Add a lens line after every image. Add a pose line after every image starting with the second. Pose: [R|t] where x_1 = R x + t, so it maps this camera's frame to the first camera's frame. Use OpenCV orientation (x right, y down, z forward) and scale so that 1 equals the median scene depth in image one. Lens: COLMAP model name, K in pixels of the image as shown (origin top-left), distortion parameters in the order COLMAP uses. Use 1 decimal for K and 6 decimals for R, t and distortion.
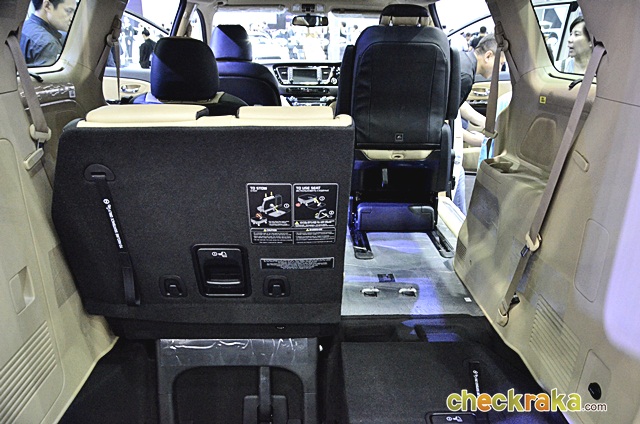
lens RADIAL K [[502.1, 0, 320.6], [0, 502.1, 251.0], [0, 0, 1]] dist [-0.114864, 0.009181]
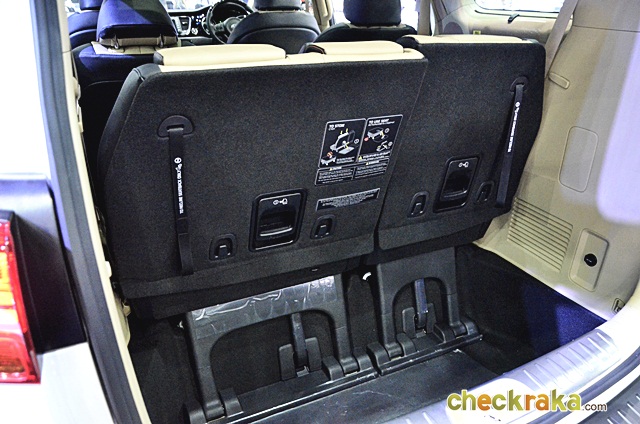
lens RADIAL K [[502.1, 0, 320.6], [0, 502.1, 251.0], [0, 0, 1]] dist [-0.114864, 0.009181]
pose [[0.909817, -0.194601, 0.366556, -0.520790], [0.161749, 0.979676, 0.118629, -0.003078], [-0.382191, -0.048641, 0.922802, 0.069998]]
